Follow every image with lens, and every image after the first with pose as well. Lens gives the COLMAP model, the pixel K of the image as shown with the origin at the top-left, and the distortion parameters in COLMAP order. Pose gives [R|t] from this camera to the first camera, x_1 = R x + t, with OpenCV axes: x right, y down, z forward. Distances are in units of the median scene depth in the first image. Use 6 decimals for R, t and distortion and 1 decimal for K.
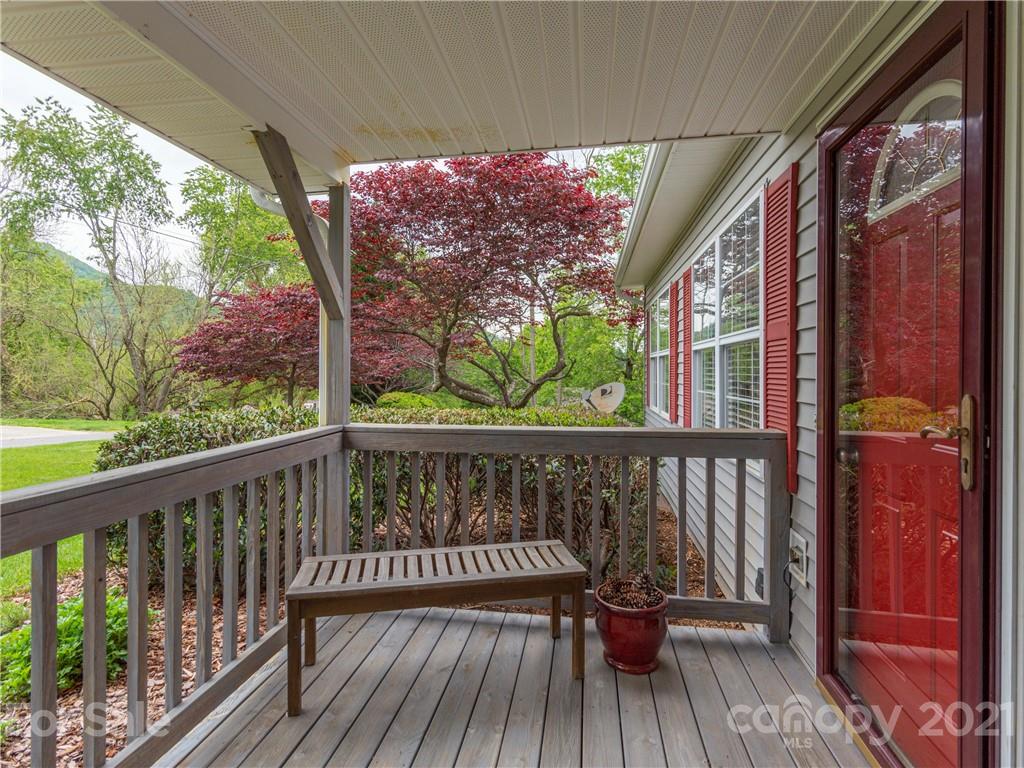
lens RADIAL K [[506.0, 0, 512.9], [0, 506.0, 375.6], [0, 0, 1]] dist [0.007151, 0.000483]
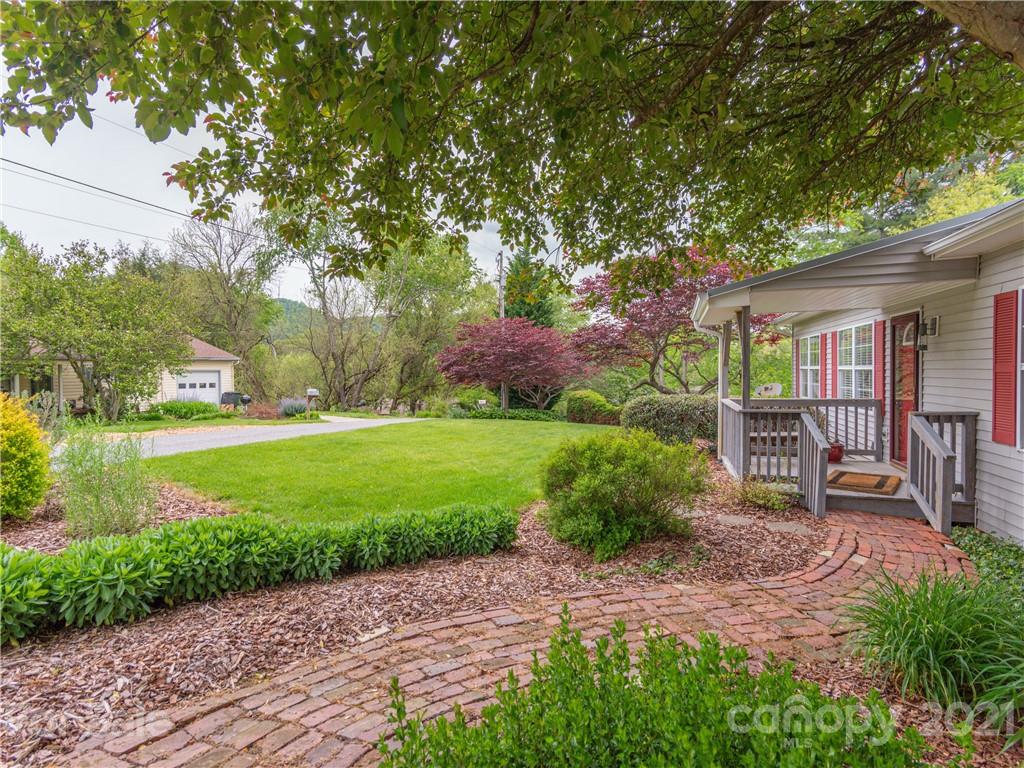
lens RADIAL K [[511.2, 0, 508.4], [0, 511.2, 384.4], [0, 0, 1]] dist [-0.000547, 0.000178]
pose [[0.988160, -0.009877, -0.153106, -1.425295], [0.012734, 0.999762, 0.017691, -0.079507], [0.152895, -0.019432, 0.988051, -2.803468]]
